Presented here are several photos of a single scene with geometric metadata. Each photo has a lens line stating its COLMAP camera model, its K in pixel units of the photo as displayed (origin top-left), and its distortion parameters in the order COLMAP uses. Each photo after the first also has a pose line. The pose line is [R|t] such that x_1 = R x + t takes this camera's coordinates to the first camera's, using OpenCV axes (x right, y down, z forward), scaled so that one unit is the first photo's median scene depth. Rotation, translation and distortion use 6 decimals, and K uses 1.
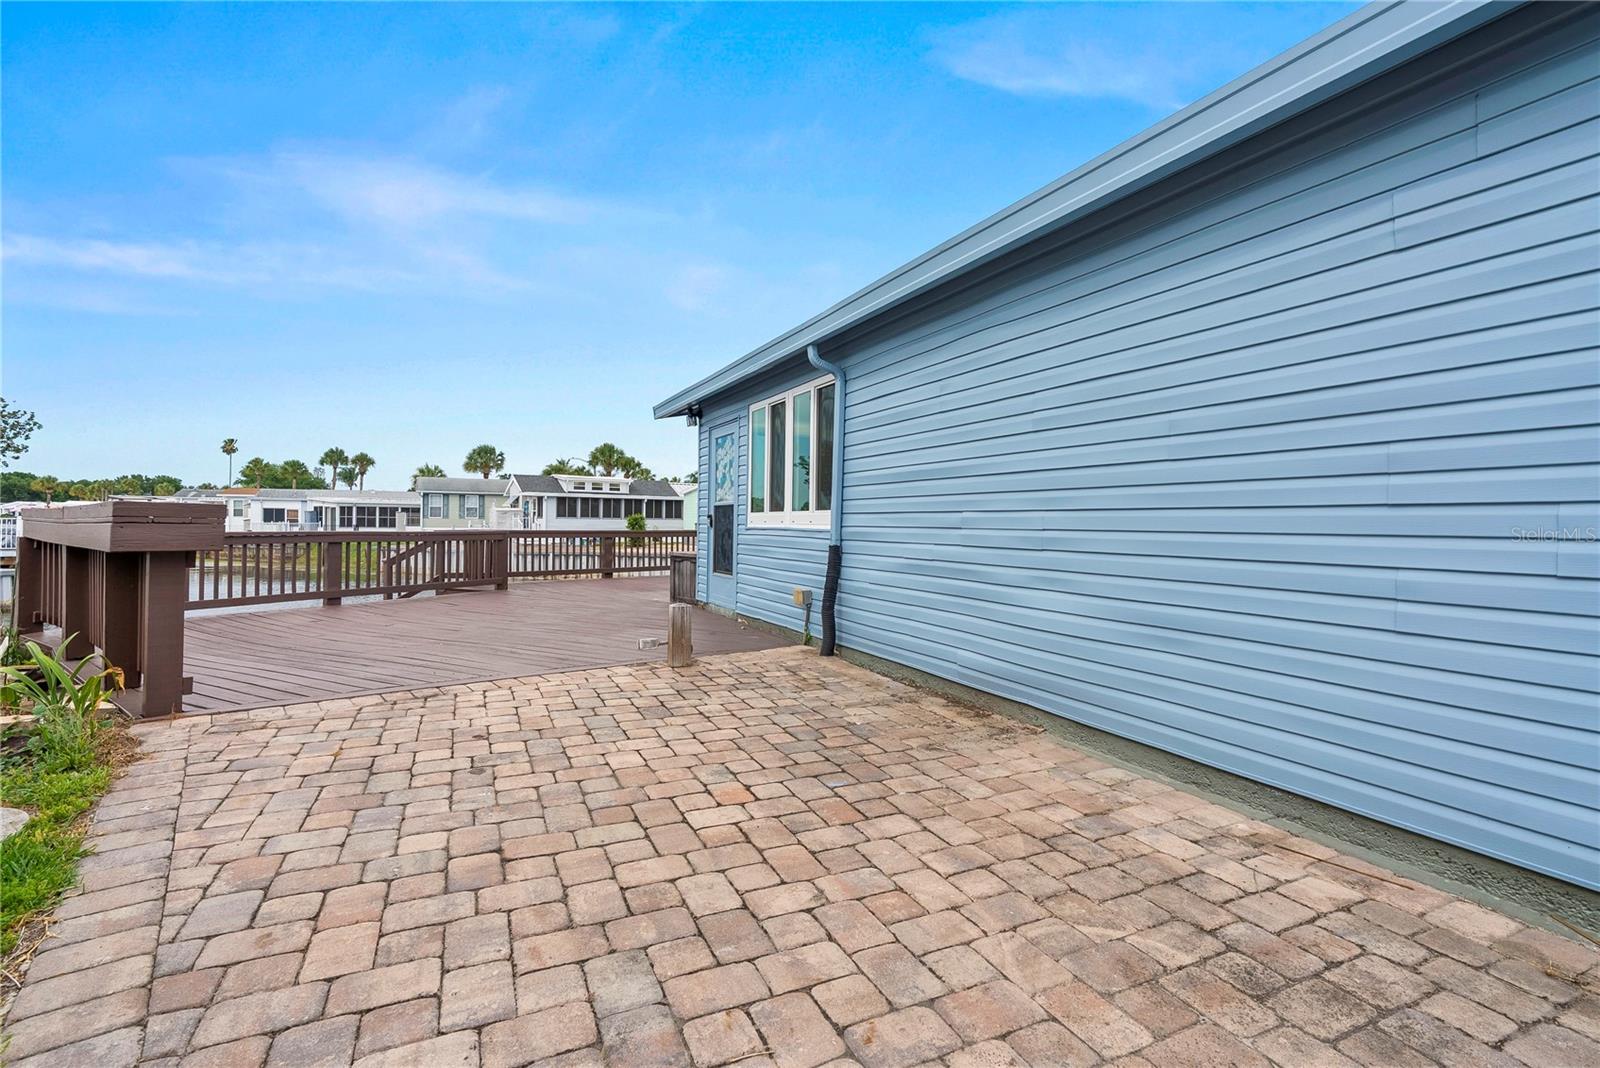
lens RADIAL K [[731.1, 0, 807.7], [0, 731.1, 529.7], [0, 0, 1]] dist [-0.005291, 0.002251]
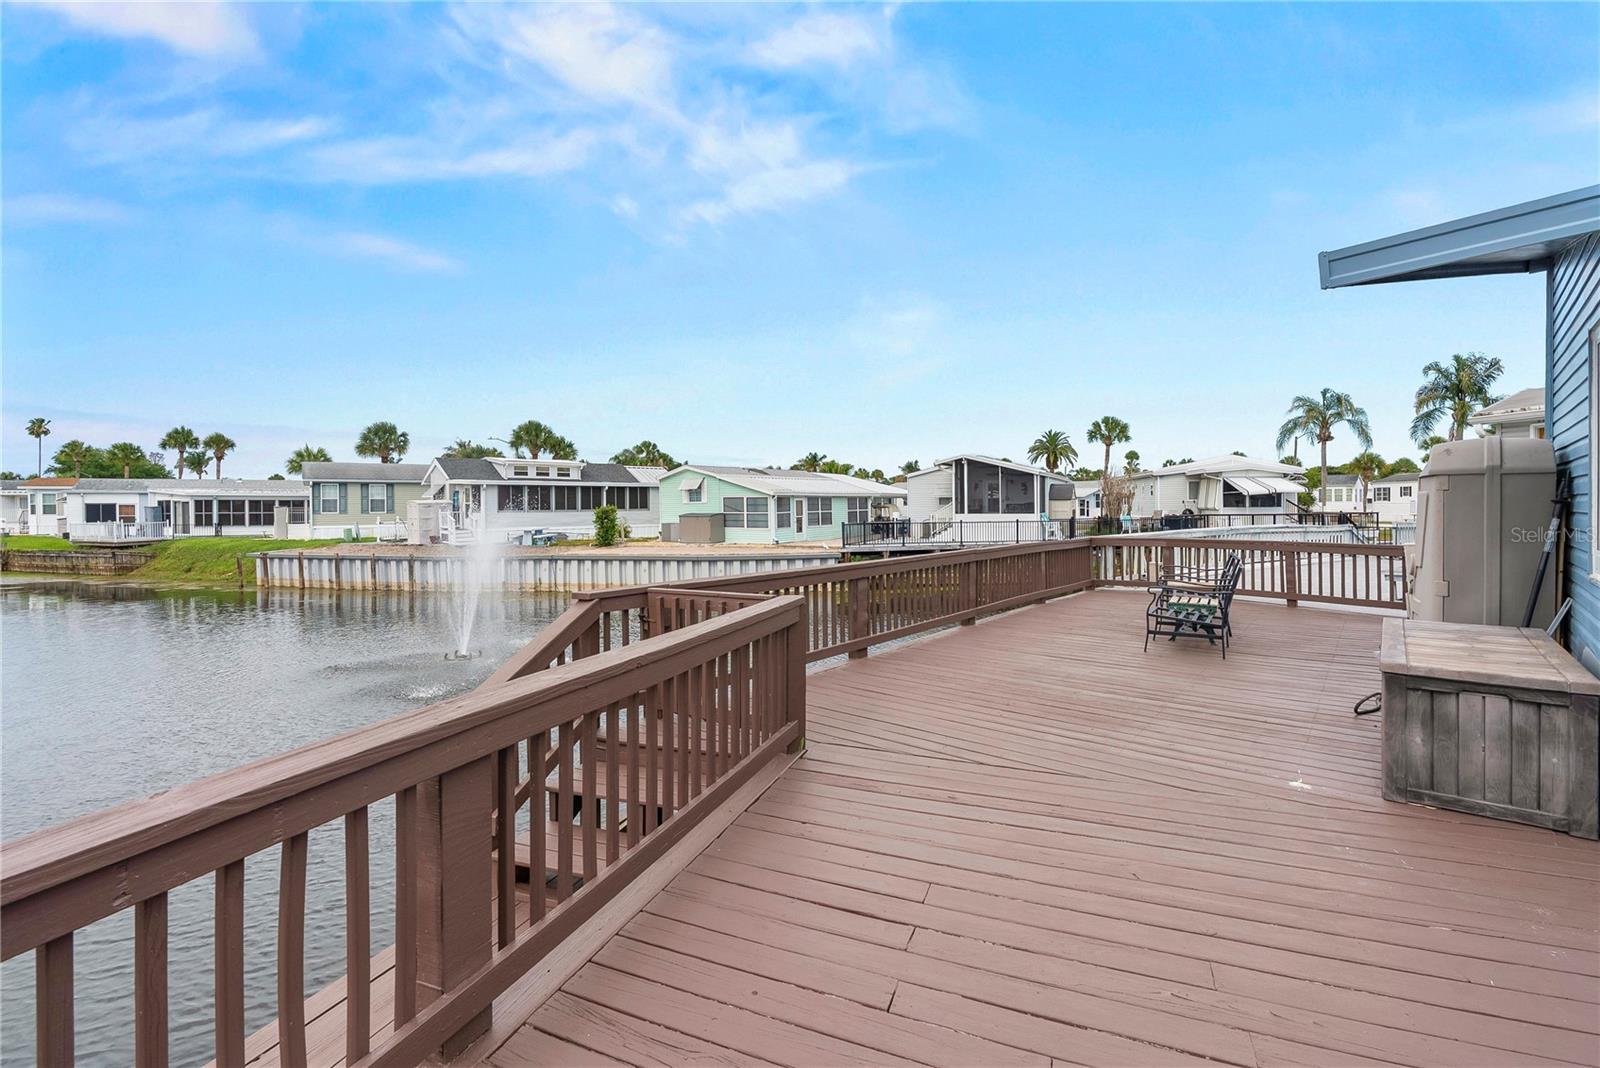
lens RADIAL K [[731.1, 0, 800.1], [0, 731.1, 517.8], [0, 0, 1]] dist [-0.005291, 0.002251]
pose [[0.990856, -0.019269, 0.133541, -0.091139], [0.018076, 0.999785, 0.010140, -0.008412], [-0.133708, -0.007633, 0.990991, 0.122480]]
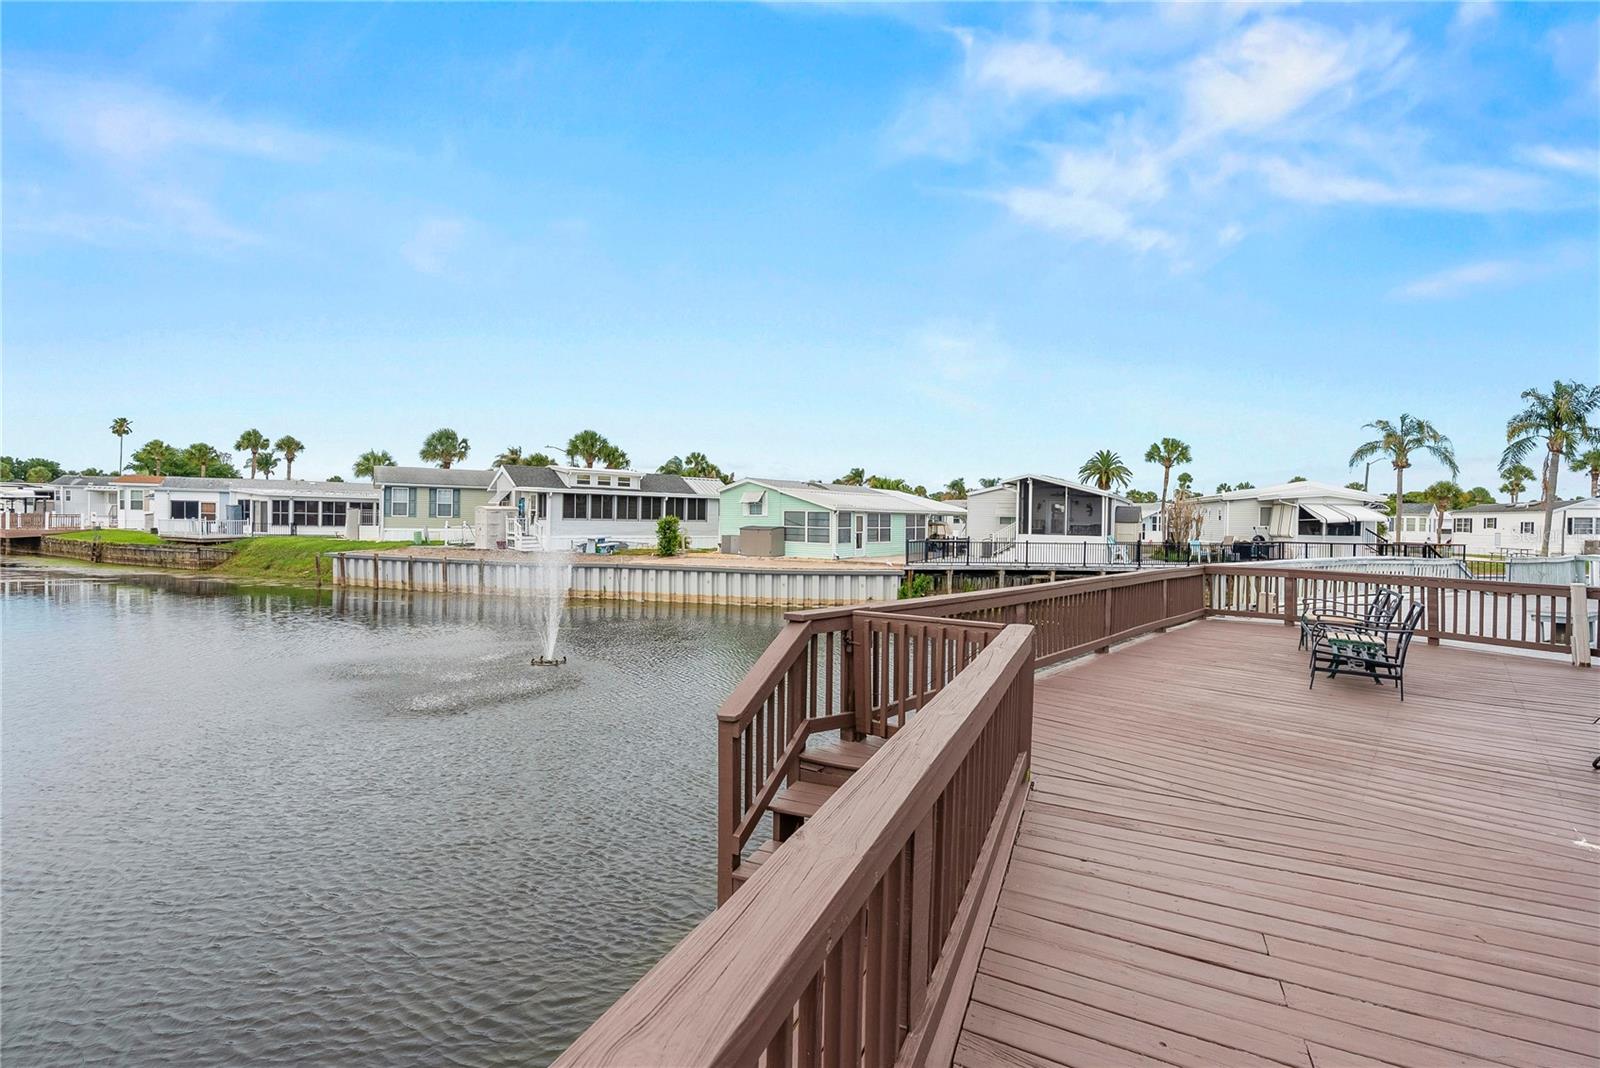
lens RADIAL K [[731.1, 0, 795.2], [0, 731.1, 531.5], [0, 0, 1]] dist [-0.005291, 0.002251]
pose [[0.996698, 0.008141, 0.080794, -0.111553], [-0.009024, 0.999903, 0.010573, -0.009773], [-0.080700, -0.011267, 0.996675, 0.125006]]
